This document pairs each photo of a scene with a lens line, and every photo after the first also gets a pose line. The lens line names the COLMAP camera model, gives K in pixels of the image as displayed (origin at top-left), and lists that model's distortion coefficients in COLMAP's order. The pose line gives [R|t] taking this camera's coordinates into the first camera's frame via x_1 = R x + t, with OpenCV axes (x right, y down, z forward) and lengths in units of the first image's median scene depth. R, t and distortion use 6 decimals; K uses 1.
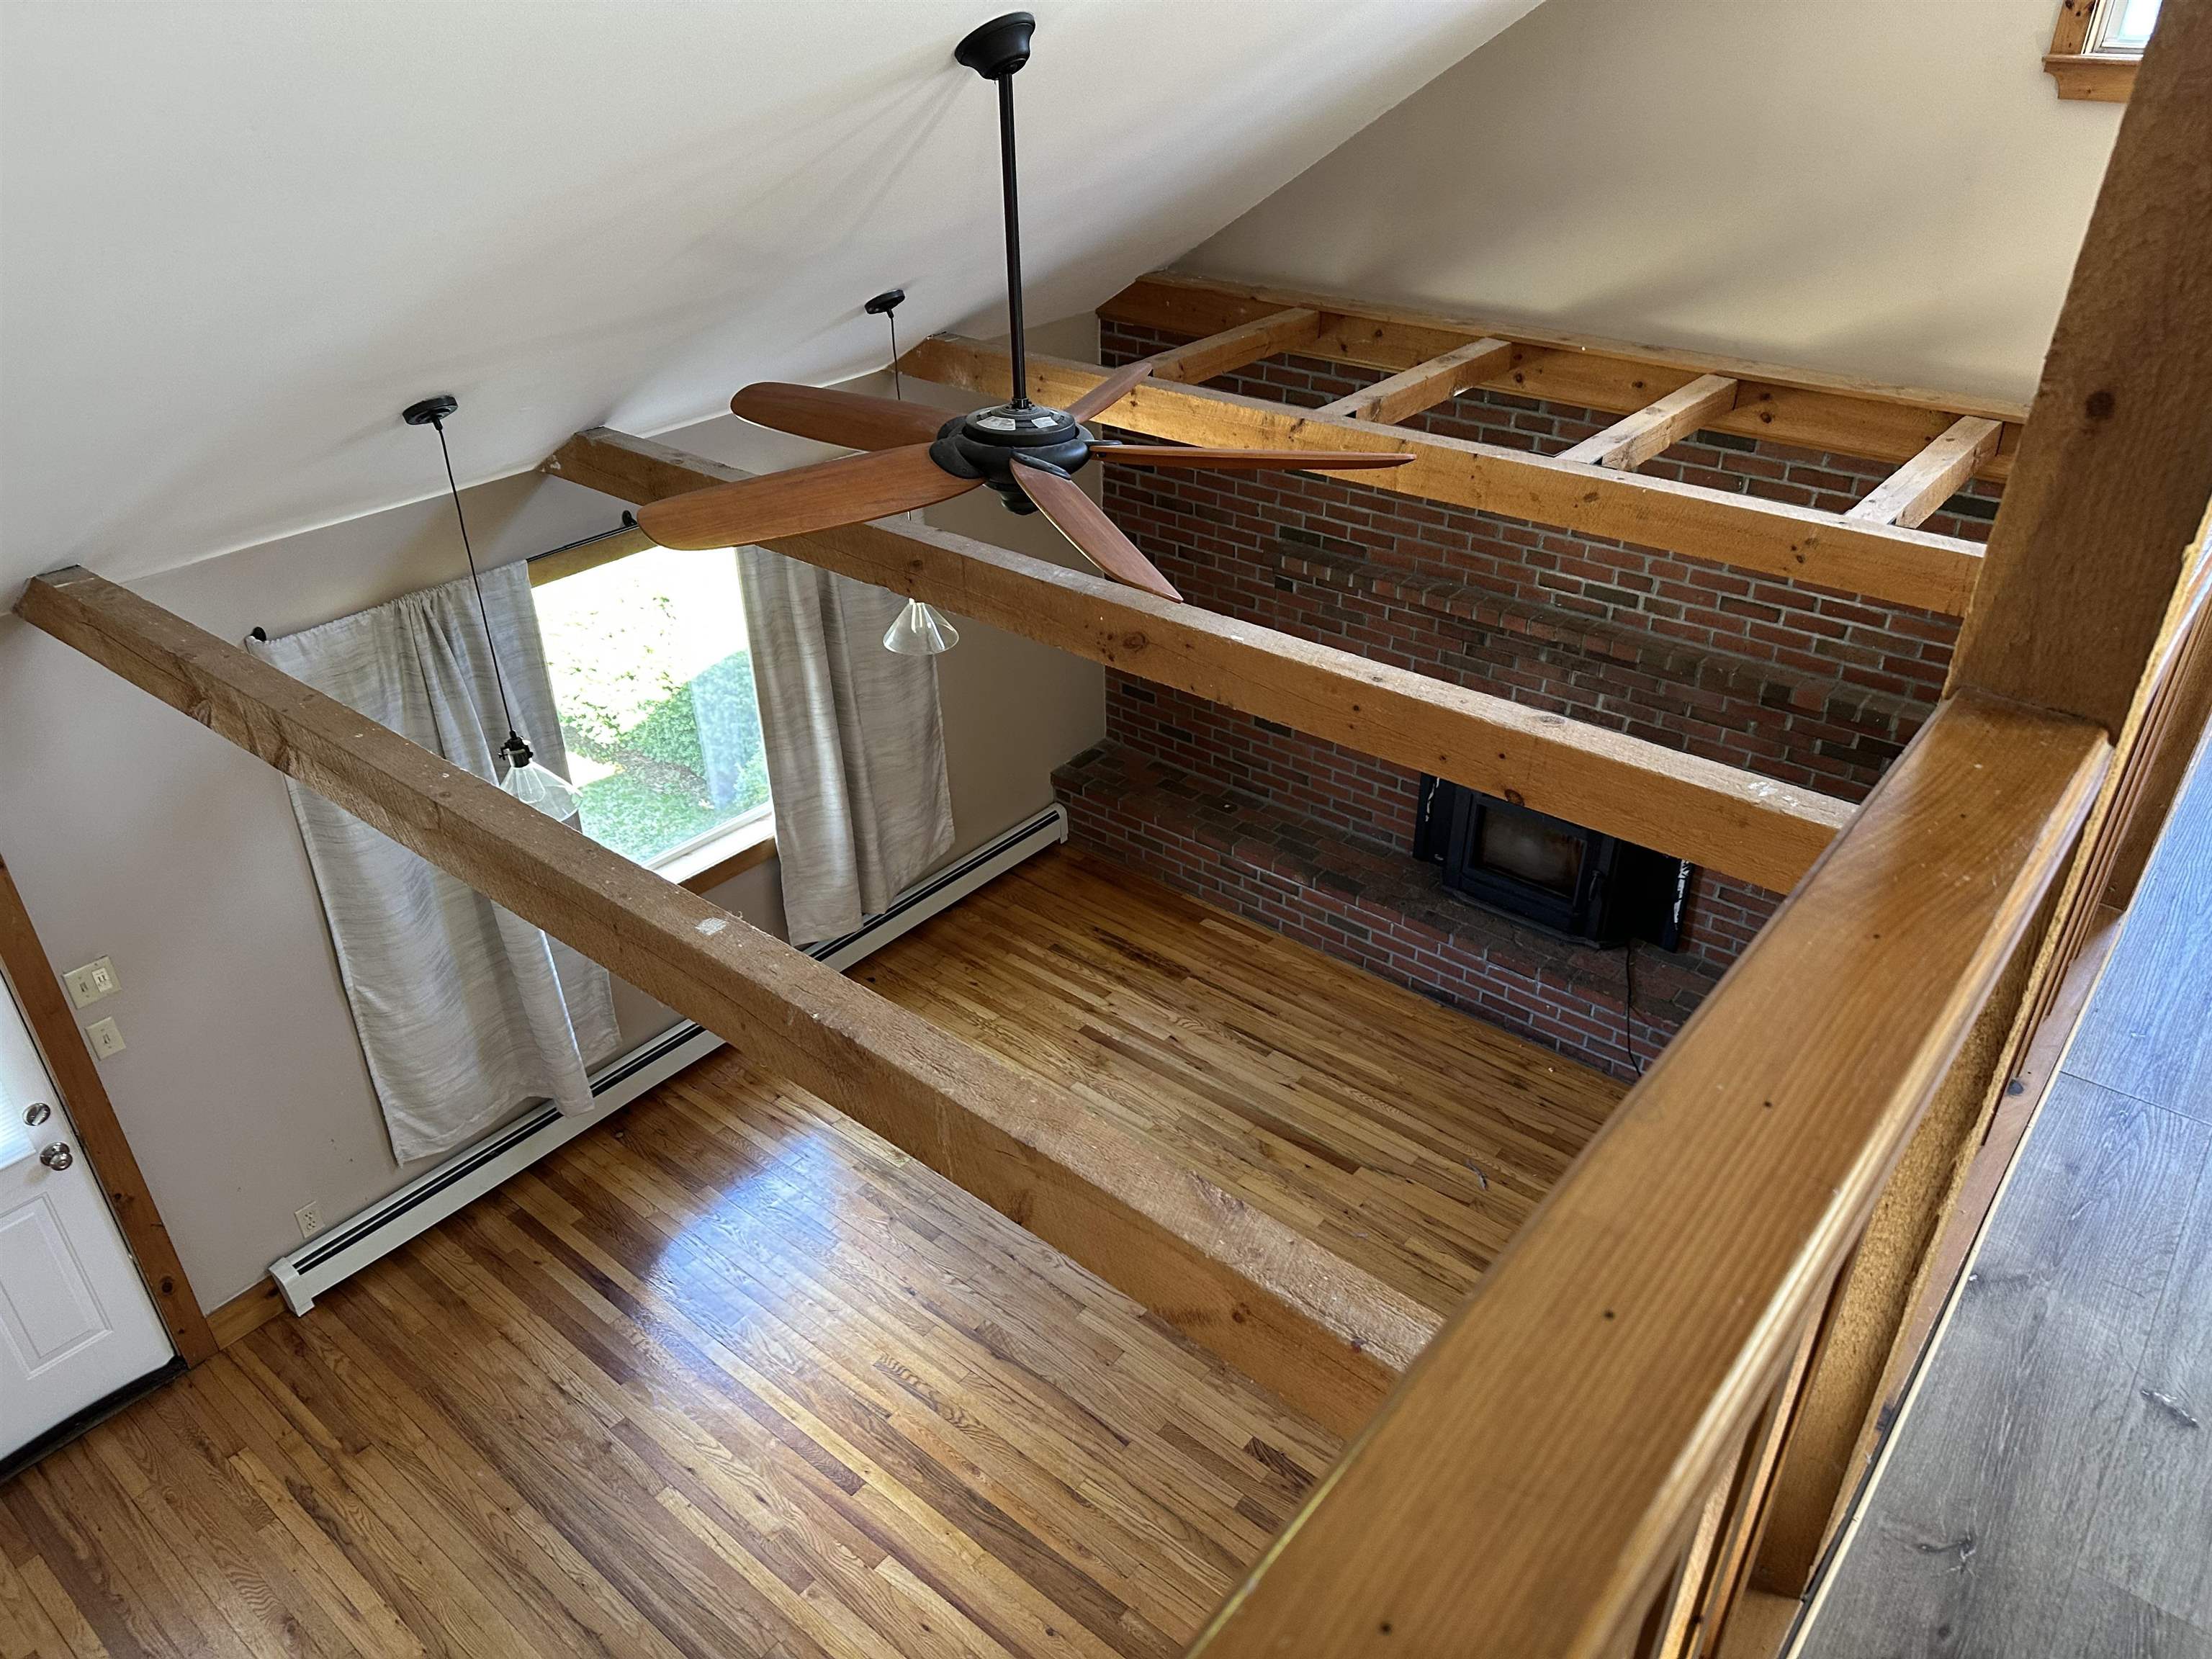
lens RADIAL K [[1528.4, 0, 1104.2], [0, 1528.4, 853.2], [0, 0, 1]] dist [0.096481, -0.114333]
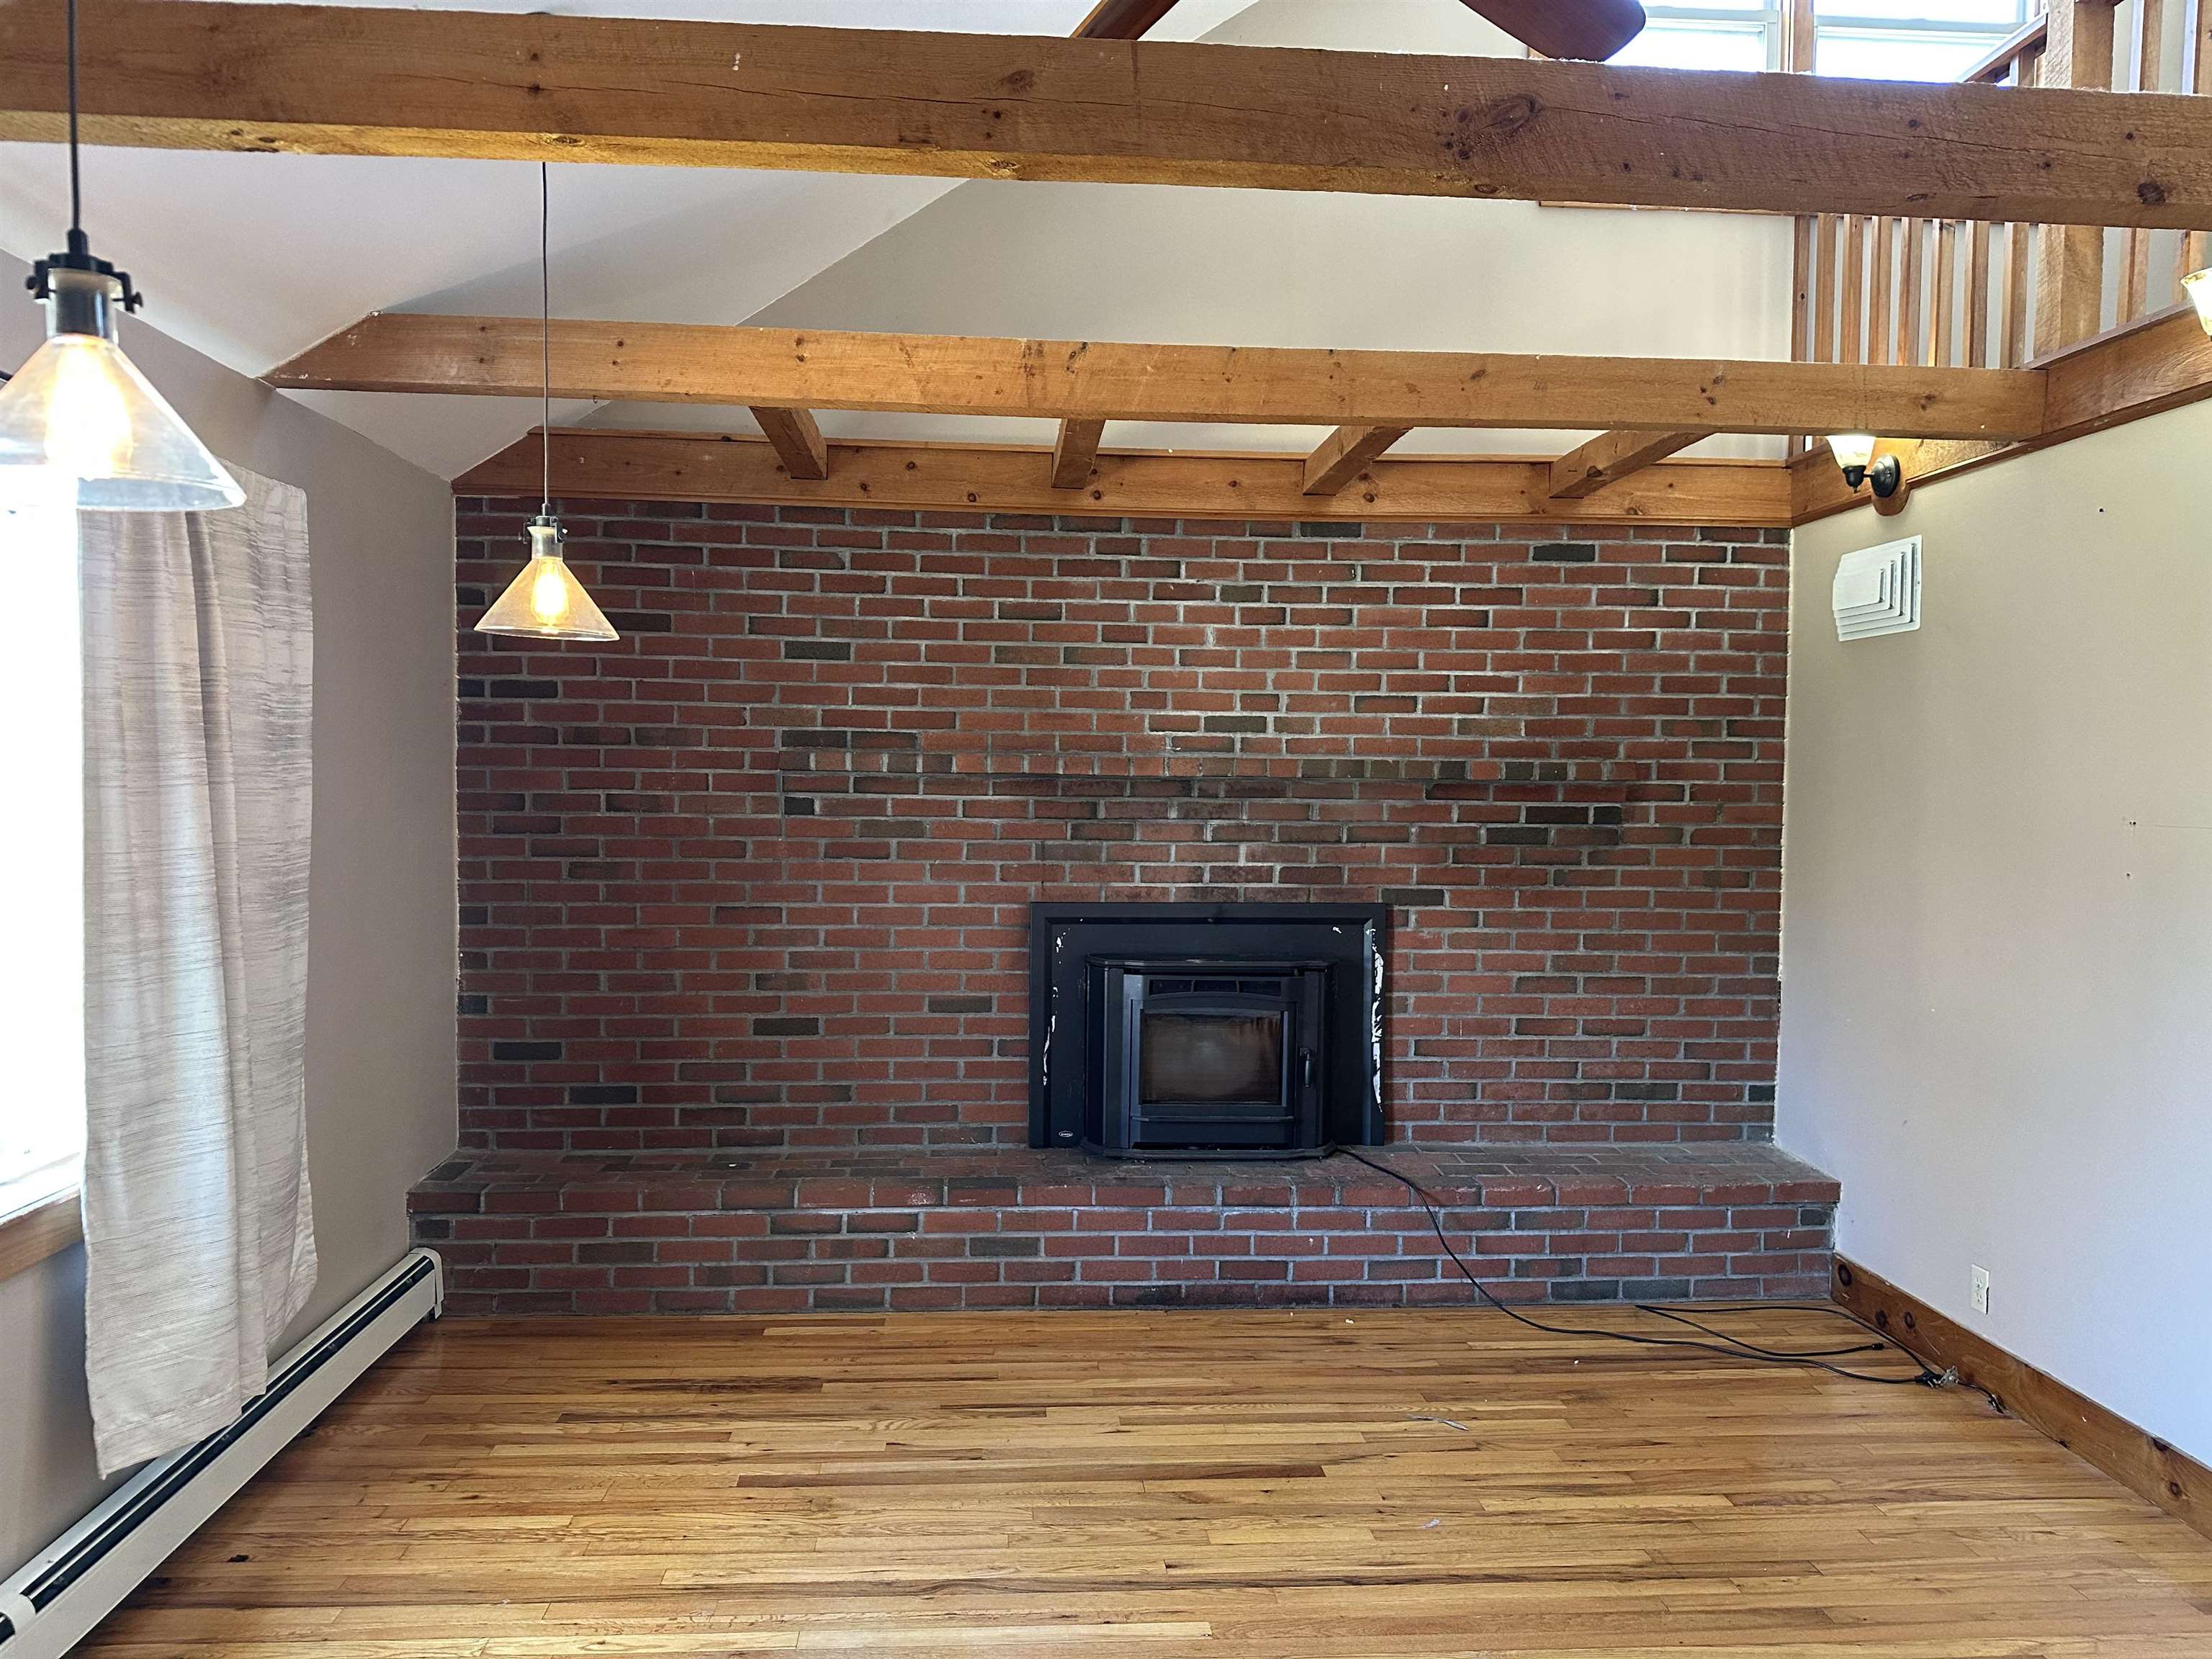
lens RADIAL K [[1543.9, 0, 1108.0], [0, 1543.9, 832.8], [0, 0, 1]] dist [0.141391, -0.232606]
pose [[0.723156, -0.004775, 0.690668, -0.340661], [0.346286, 0.867721, -0.356576, 0.179748], [-0.597604, 0.497029, 0.629151, 0.524071]]
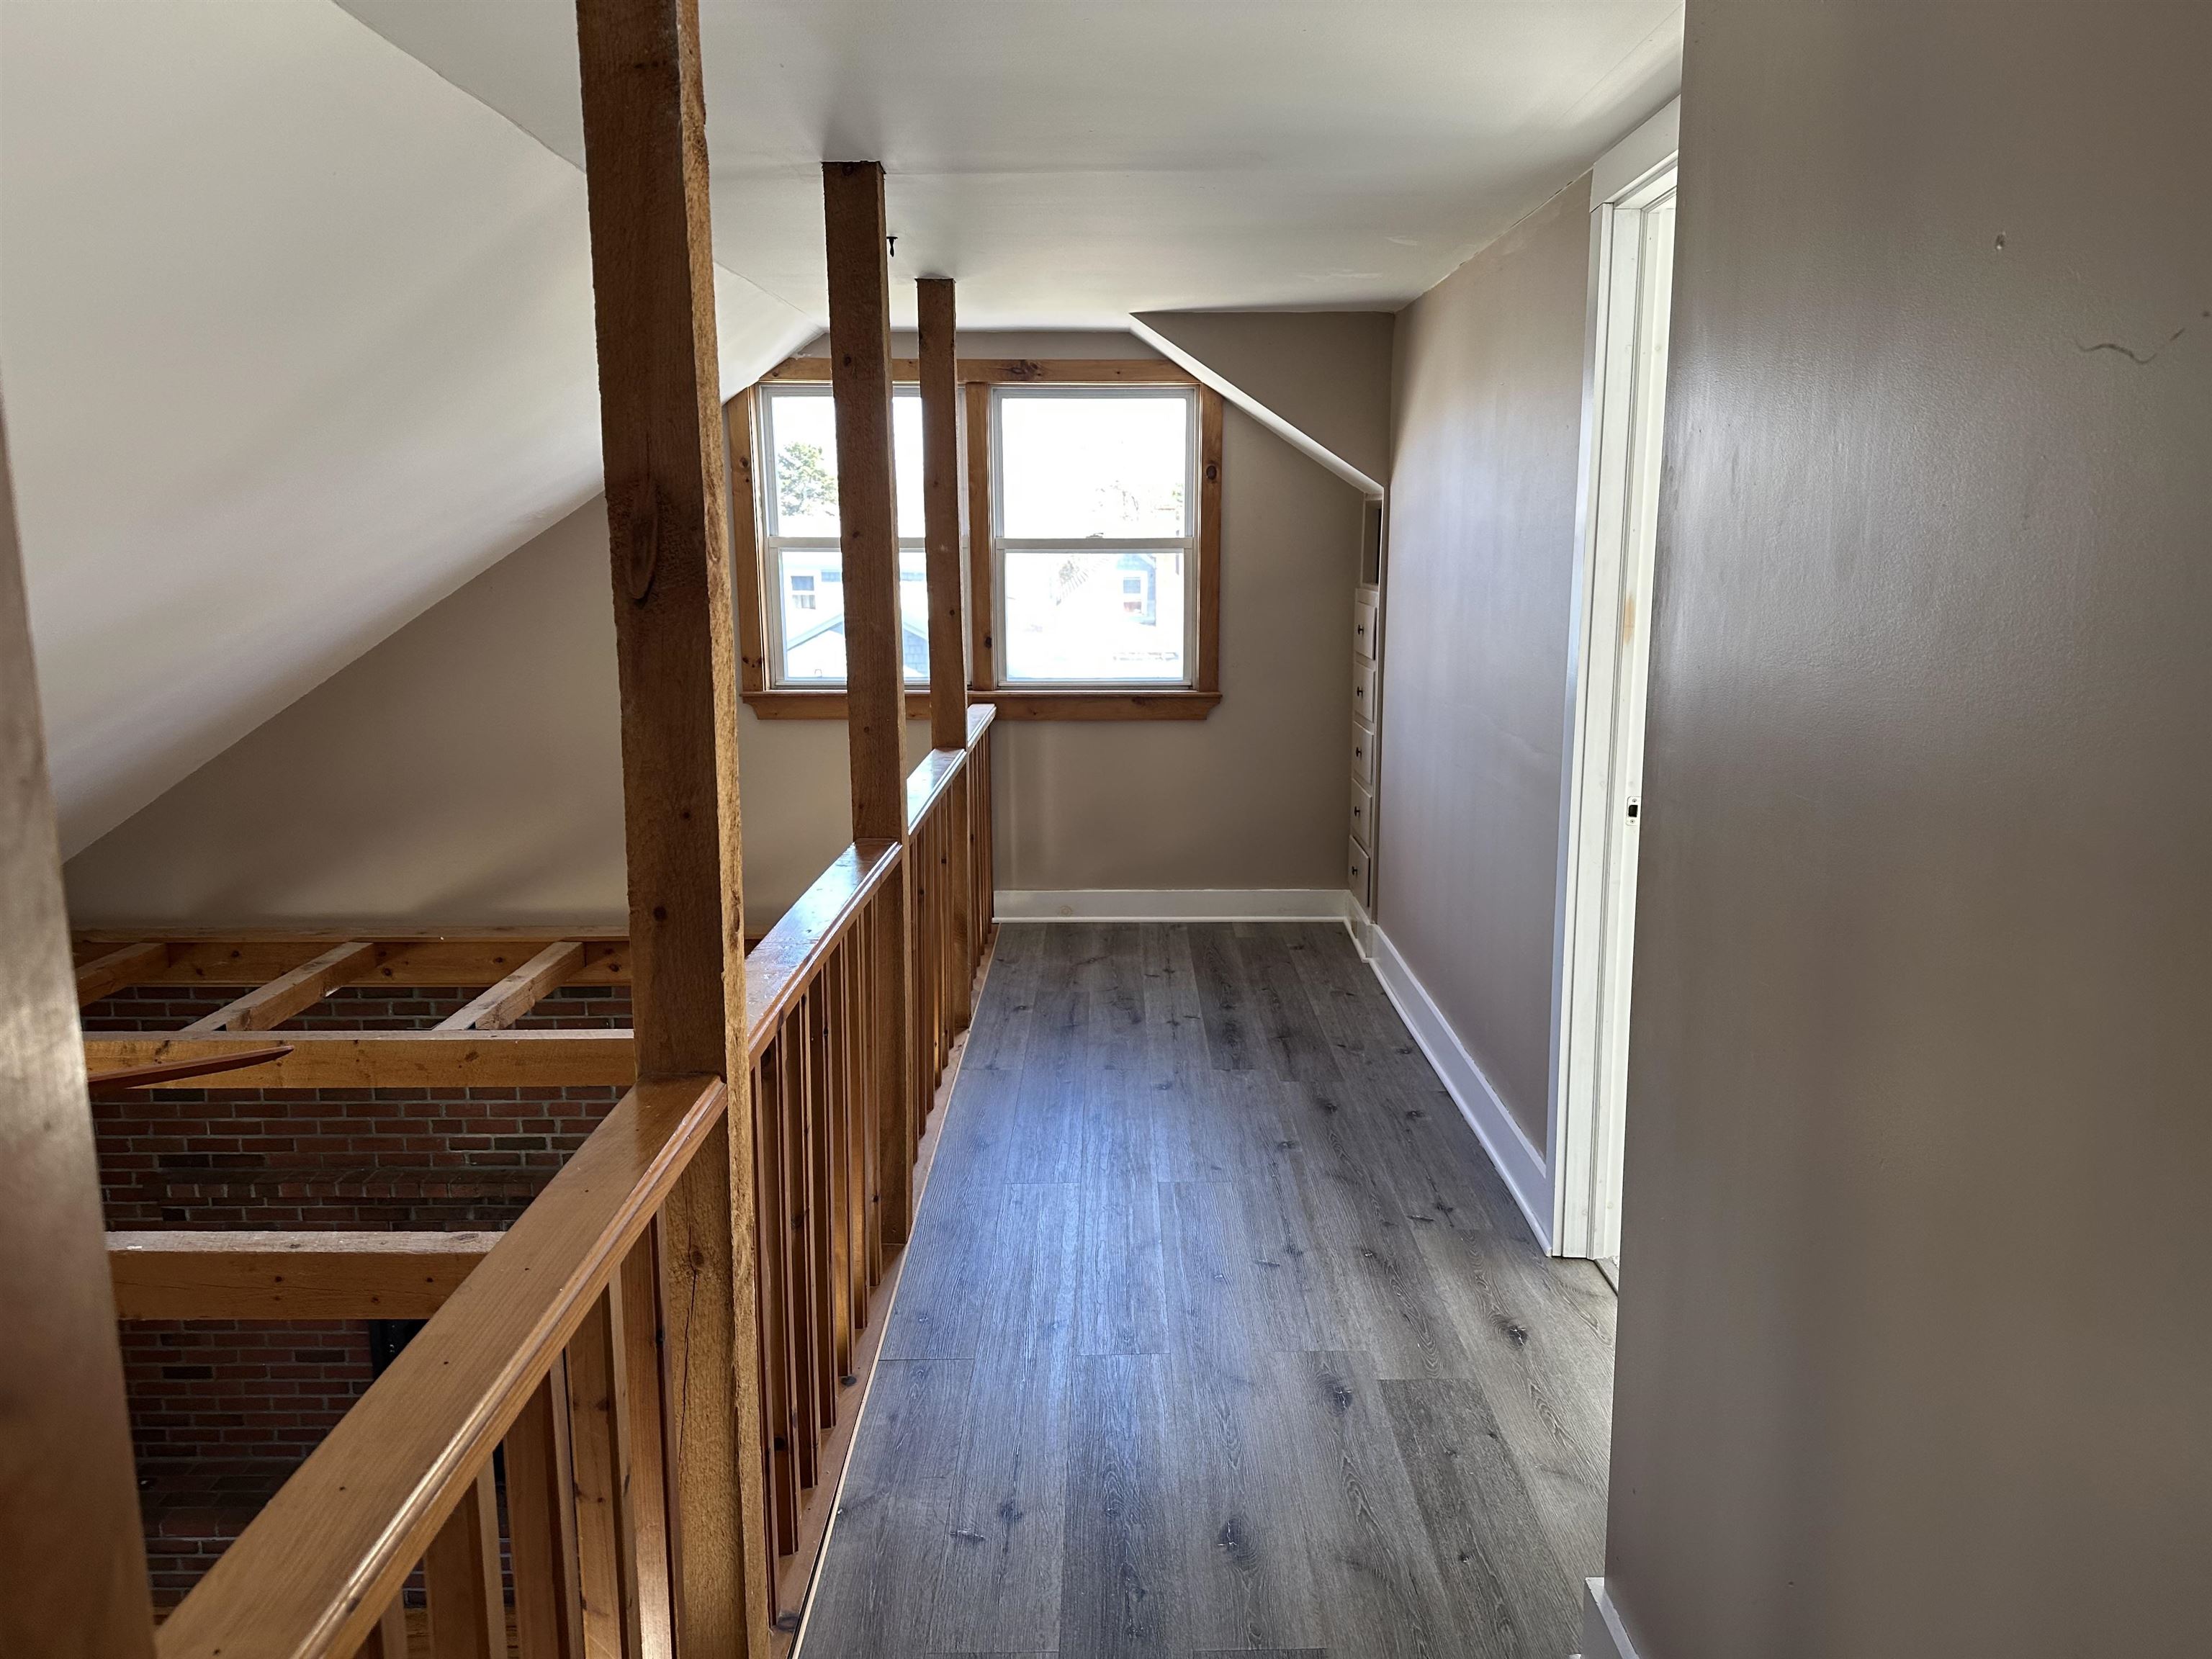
lens RADIAL K [[1568.3, 0, 1108.8], [0, 1568.3, 822.1], [0, 0, 1]] dist [0.046891, -0.059174]
pose [[0.773393, -0.102546, 0.625578, -0.025205], [0.329535, 0.908052, -0.258550, 0.053160], [-0.541544, 0.406110, 0.736074, -0.140008]]
